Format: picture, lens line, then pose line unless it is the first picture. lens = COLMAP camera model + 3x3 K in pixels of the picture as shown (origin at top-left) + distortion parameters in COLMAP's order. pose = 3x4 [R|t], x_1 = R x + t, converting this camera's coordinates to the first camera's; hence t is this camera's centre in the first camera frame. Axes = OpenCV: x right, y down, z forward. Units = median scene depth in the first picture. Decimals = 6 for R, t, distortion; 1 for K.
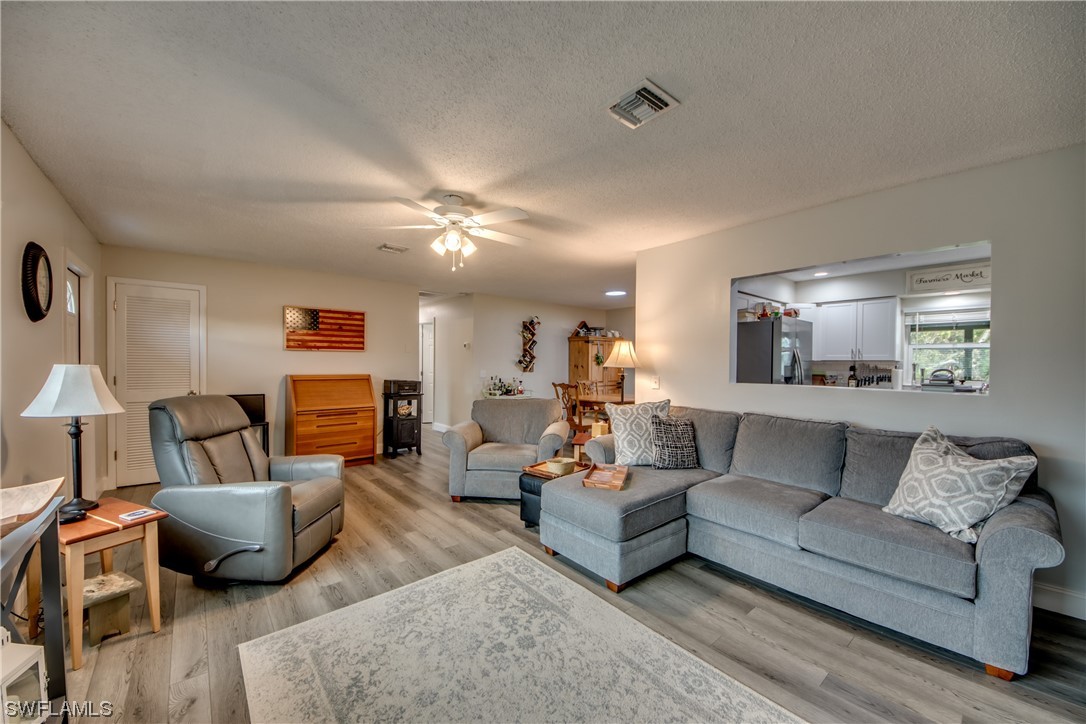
lens RADIAL K [[412.0, 0, 543.0], [0, 412.0, 362.0], [0, 0, 1]] dist [-0.000222, -0.000068]
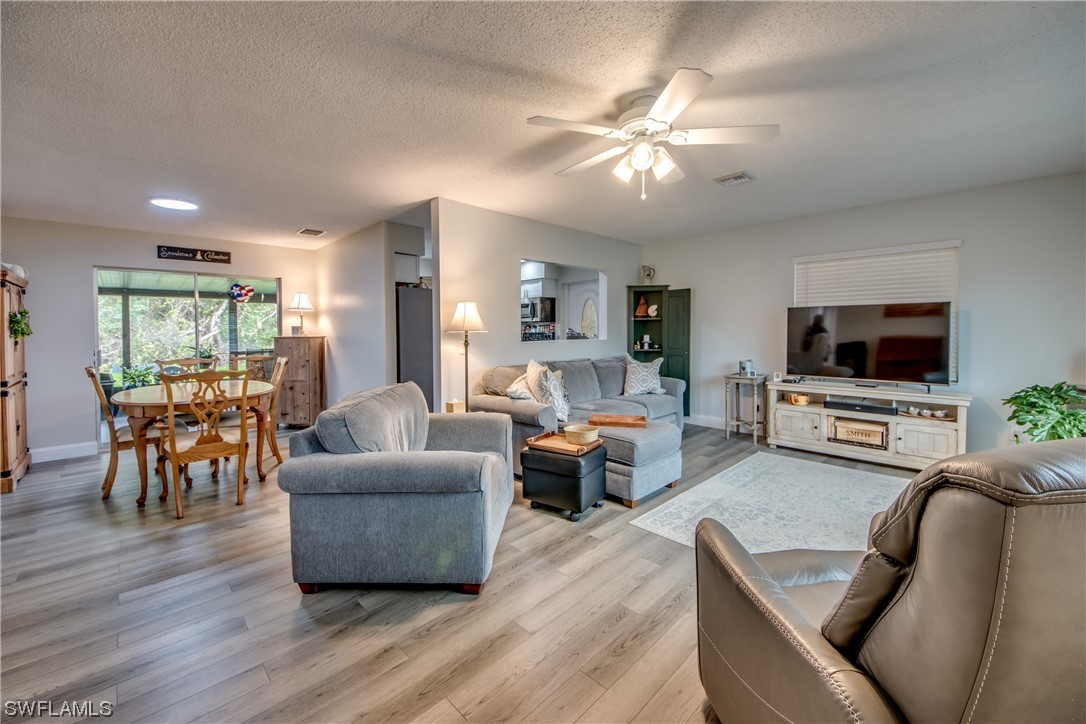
lens RADIAL K [[420.9, 0, 545.1], [0, 420.9, 328.5], [0, 0, 1]] dist [0.000005, -0.000125]
pose [[-0.067021, -0.008535, 0.997715, -1.129457], [0.020352, 0.999744, 0.009920, 0.005915], [-0.997544, 0.020970, -0.066830, 1.430220]]
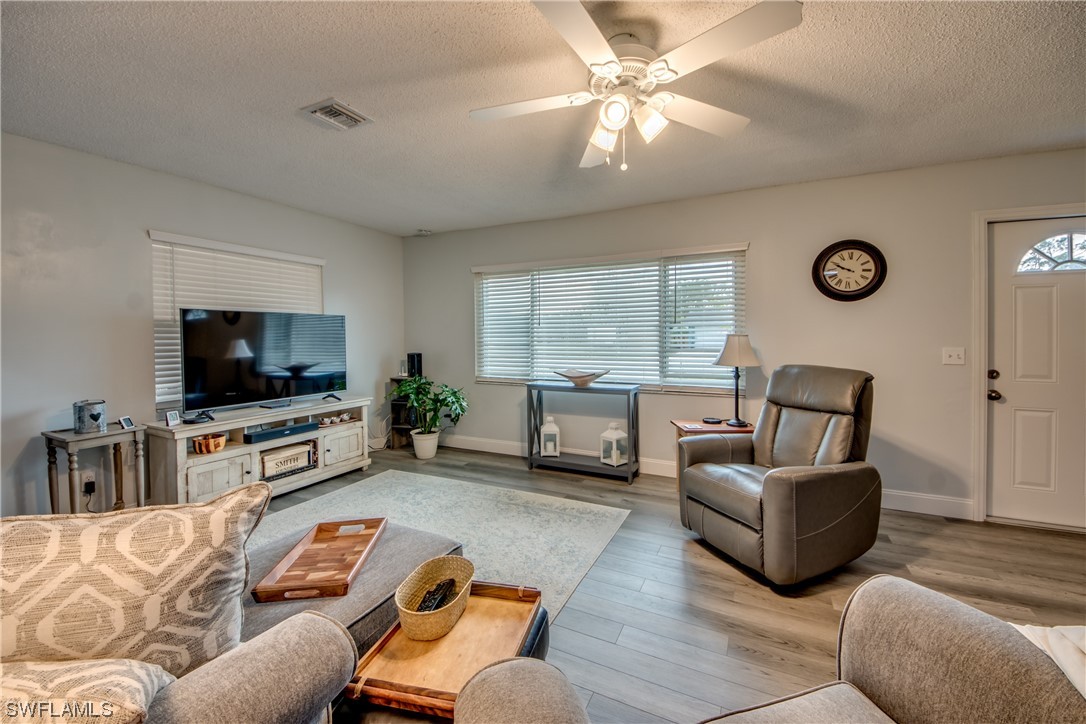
lens RADIAL K [[425.8, 0, 542.6], [0, 425.8, 337.3], [0, 0, 1]] dist [0.000321, -0.000066]
pose [[-0.916537, -0.003595, -0.399935, 0.154950], [-0.007601, 0.999936, 0.008431, 0.018324], [0.399879, 0.010767, -0.916505, 1.753414]]
